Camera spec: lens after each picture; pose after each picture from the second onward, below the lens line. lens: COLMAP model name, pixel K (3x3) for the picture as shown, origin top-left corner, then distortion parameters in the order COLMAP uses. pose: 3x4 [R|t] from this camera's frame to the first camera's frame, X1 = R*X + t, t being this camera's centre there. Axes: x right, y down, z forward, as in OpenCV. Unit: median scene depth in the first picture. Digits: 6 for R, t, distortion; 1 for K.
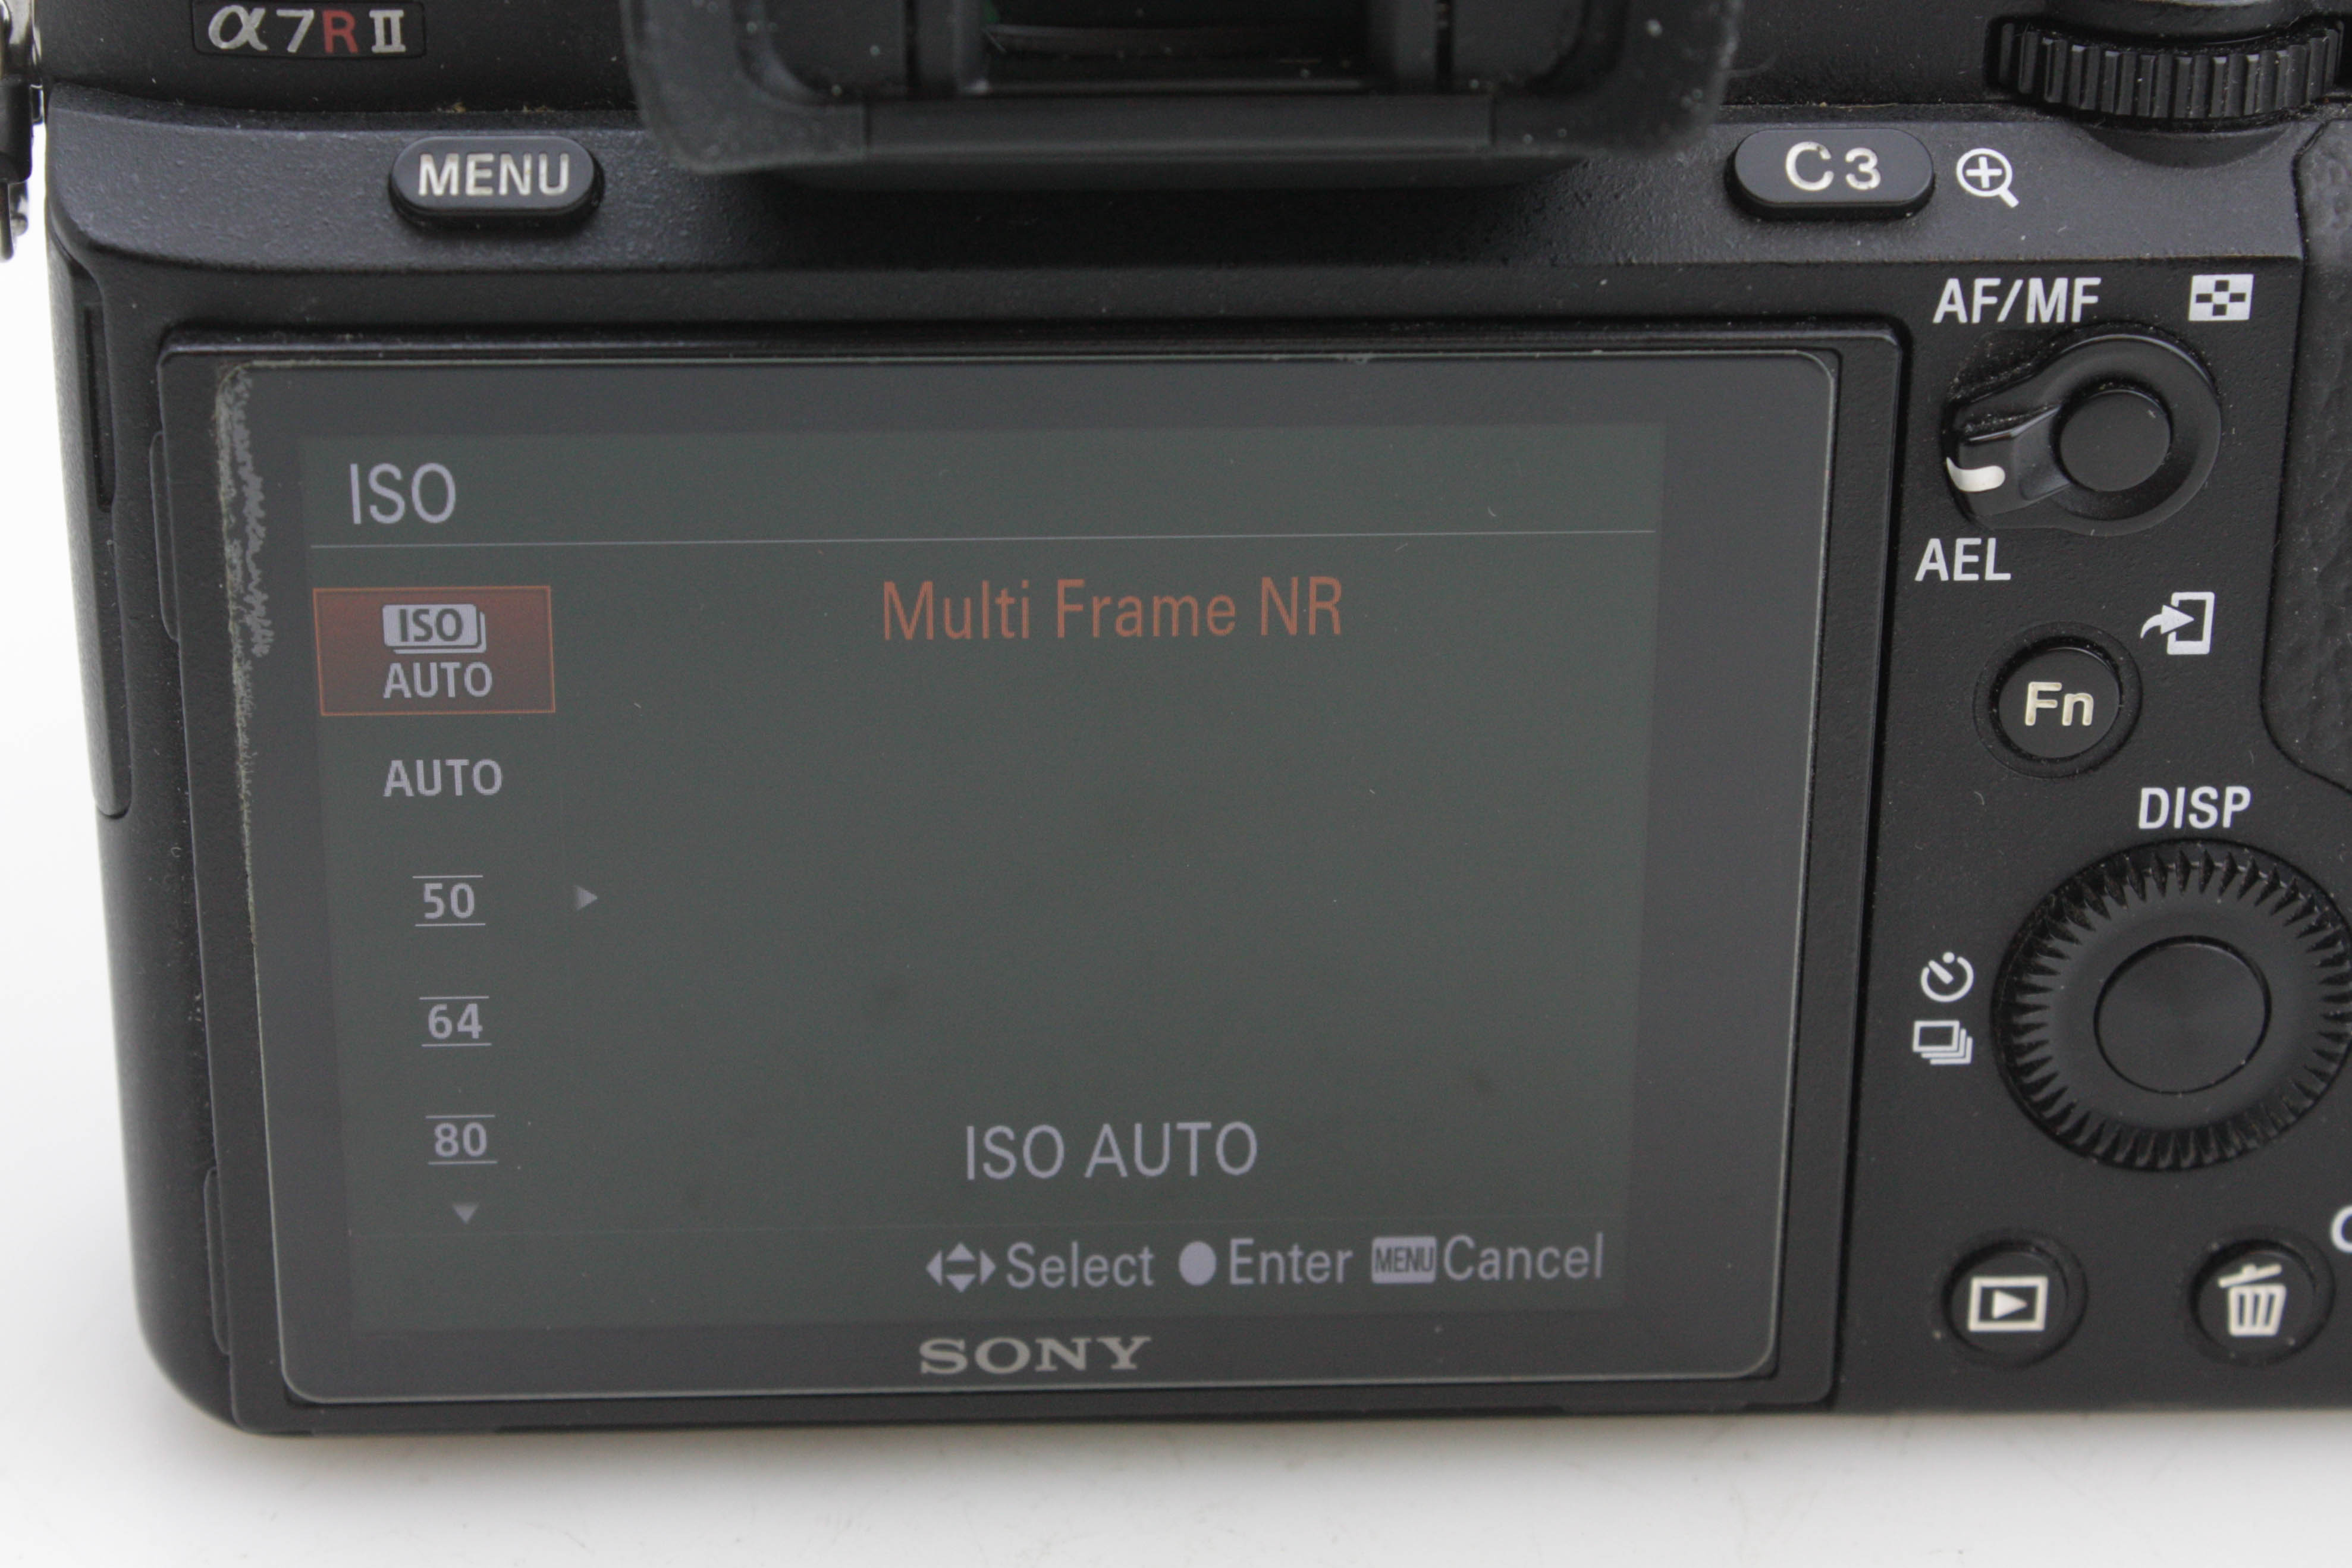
lens RADIAL K [[5242.0, 0, 1172.9], [0, 5242.0, 783.0], [0, 0, 1]] dist [0.025723, 0.000000]
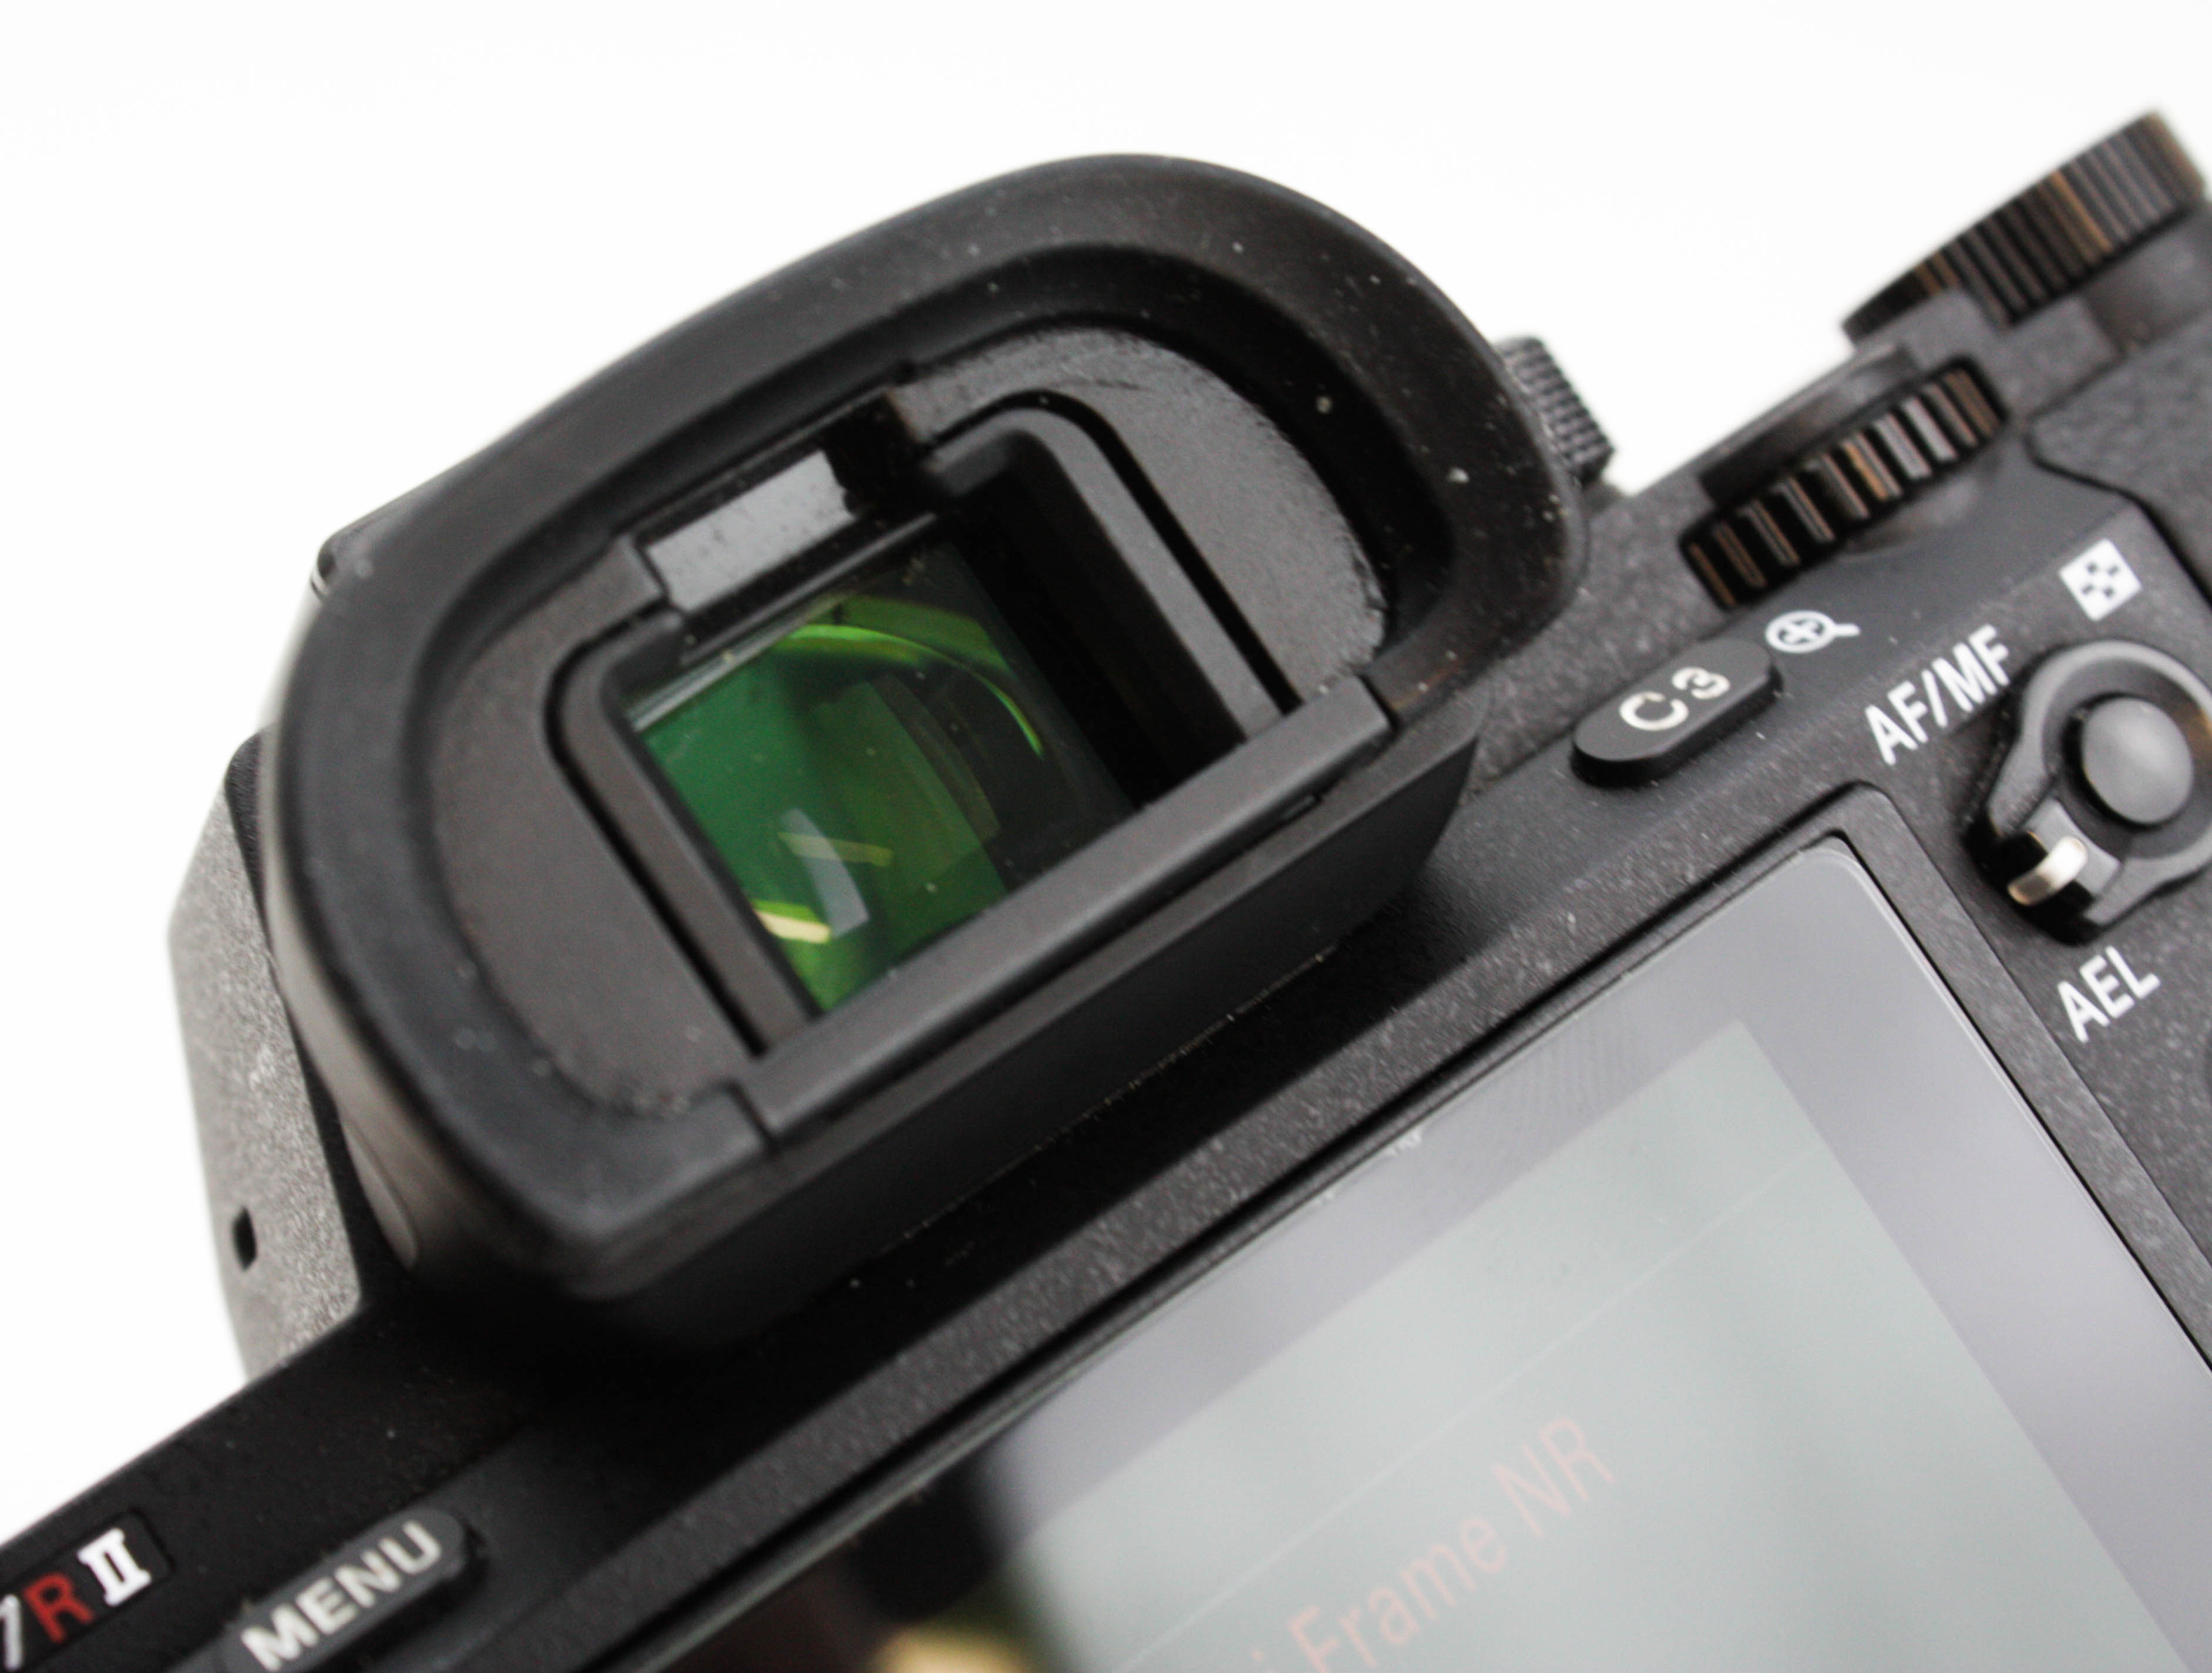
lens RADIAL K [[3709.5, 0, 954.3], [0, 3709.5, 851.2], [0, 0, 1]] dist [-0.016178, 0.000000]
pose [[0.790954, -0.513347, 0.332966, -0.176493], [0.611536, 0.645100, -0.458115, 0.100661], [0.020376, 0.565969, 0.824175, 0.514620]]
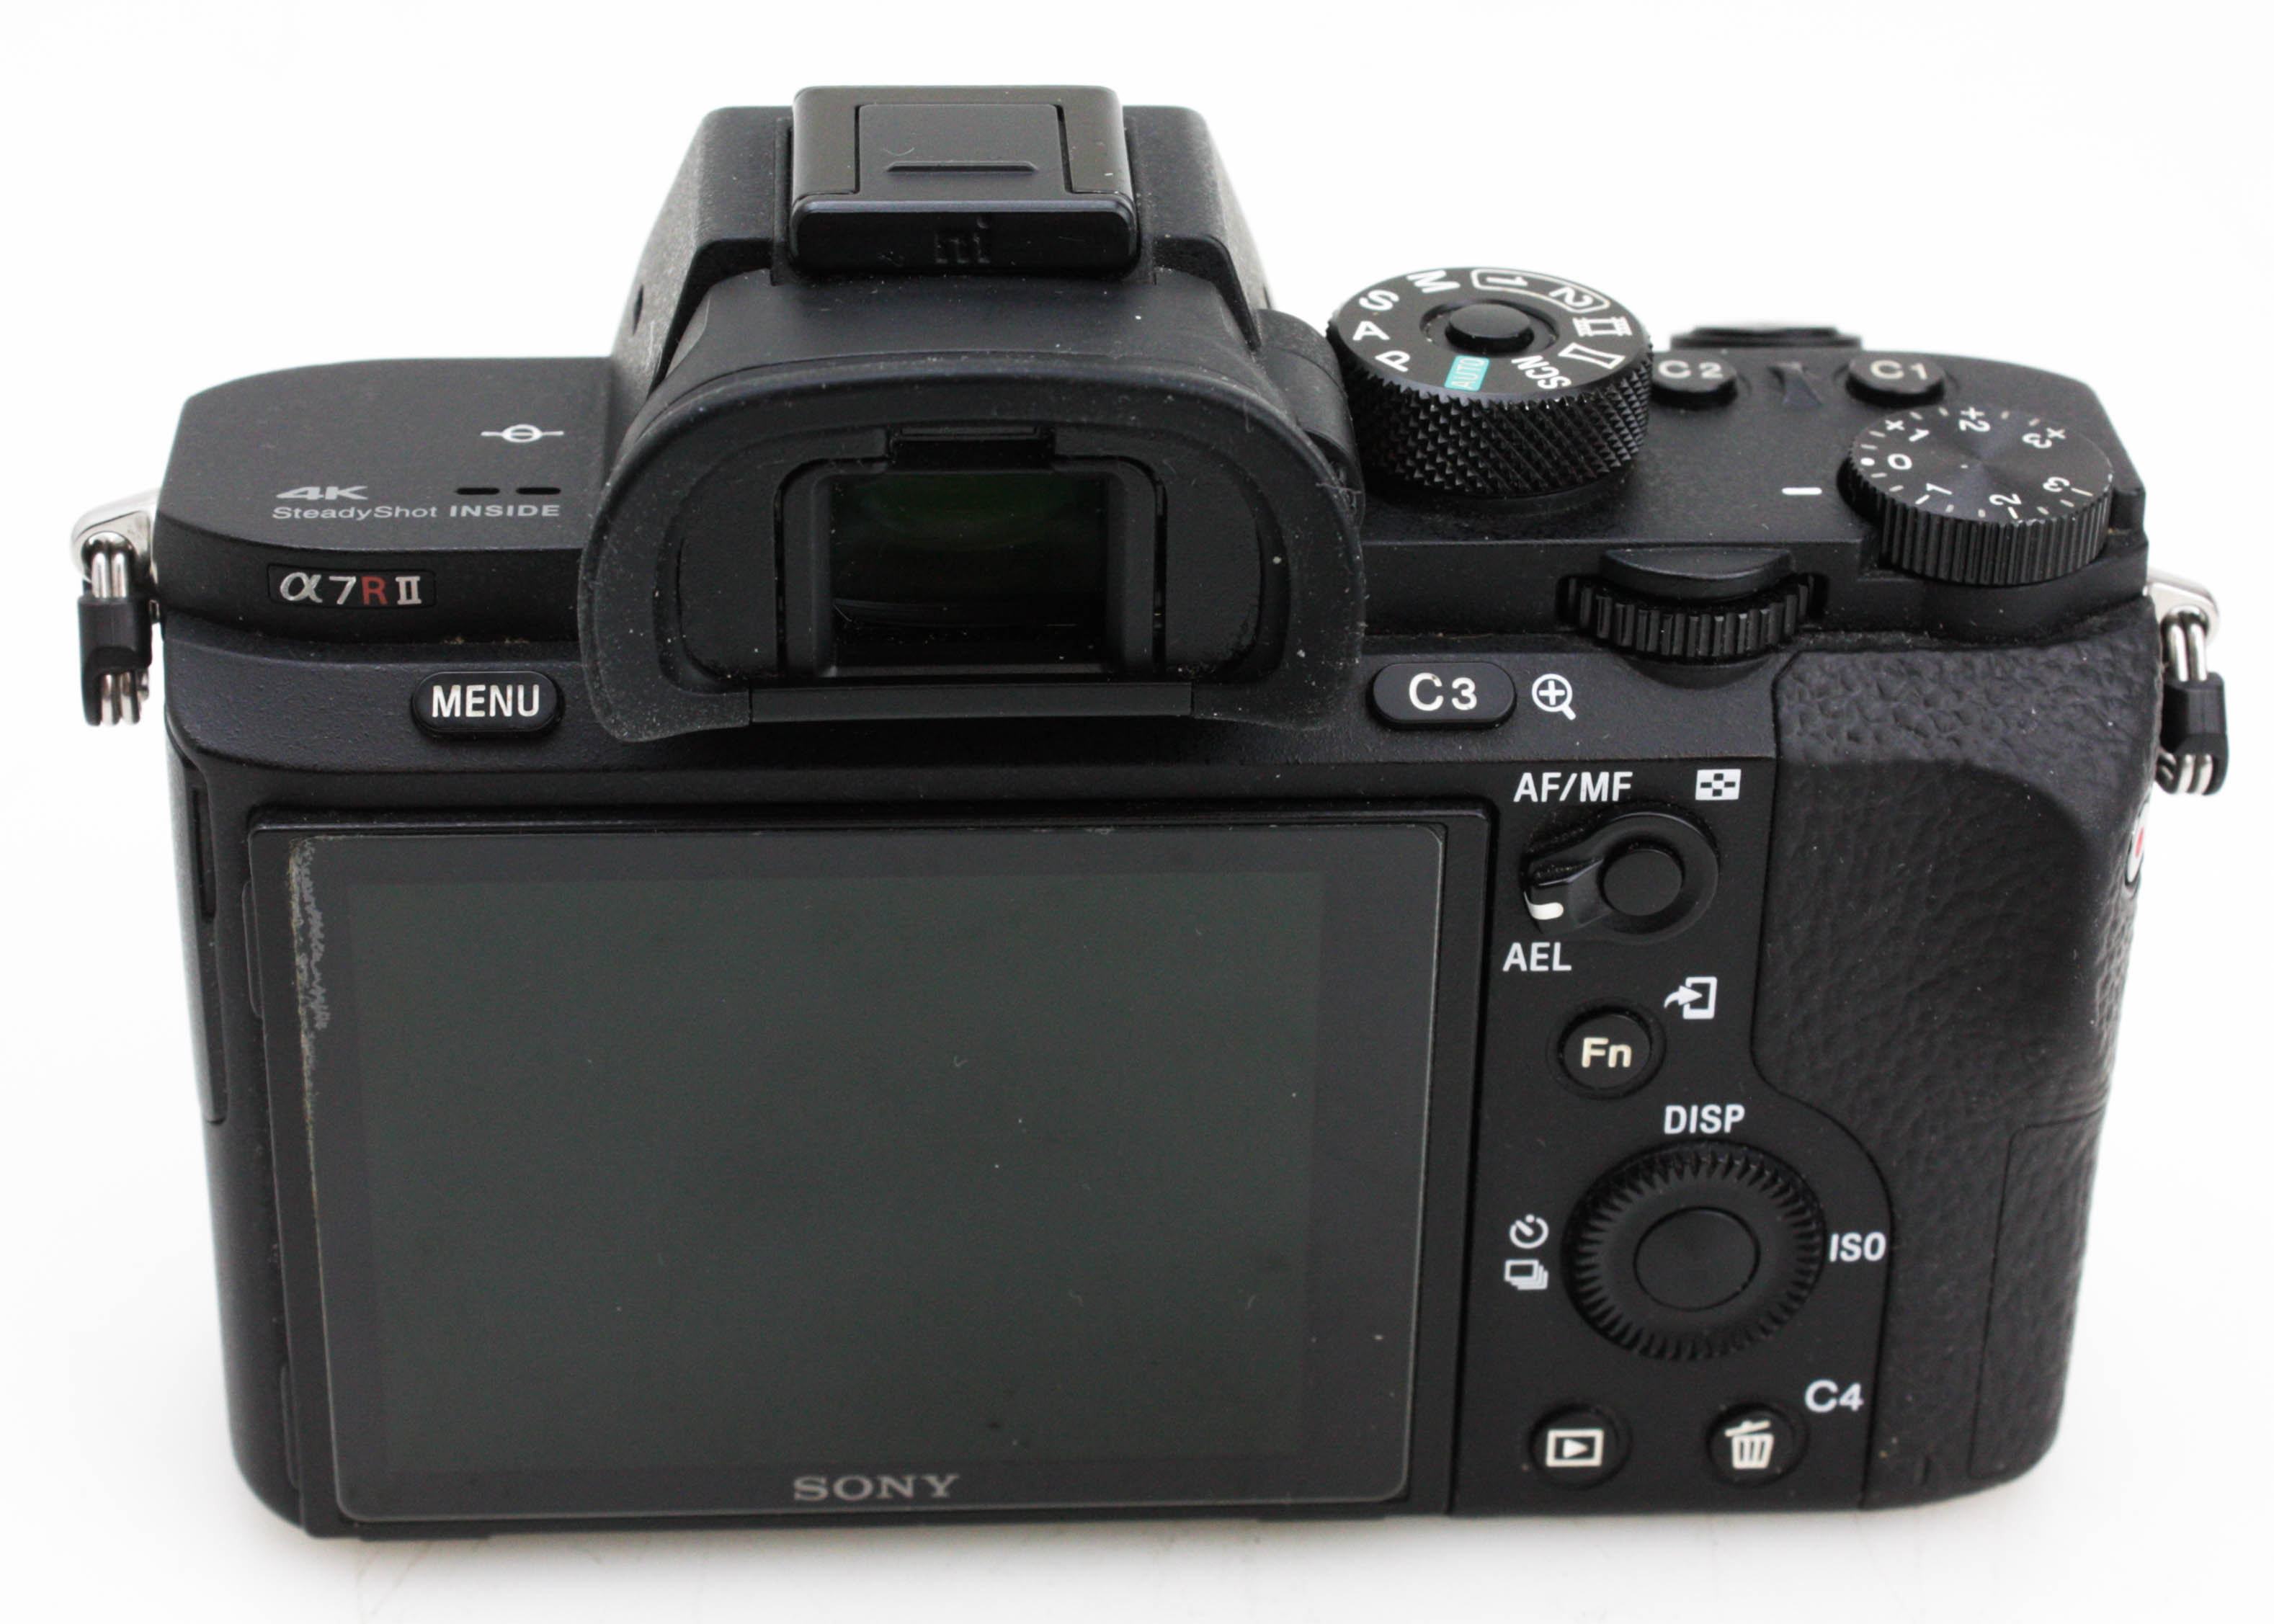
lens RADIAL K [[4784.3, 0, 1140.6], [0, 4784.3, 813.3], [0, 0, 1]] dist [-0.035582, 0.000000]
pose [[0.999883, 0.004898, 0.014501, 0.026547], [-0.006153, 0.996119, 0.087797, -0.195365], [-0.014015, -0.087875, 0.996033, -0.271343]]
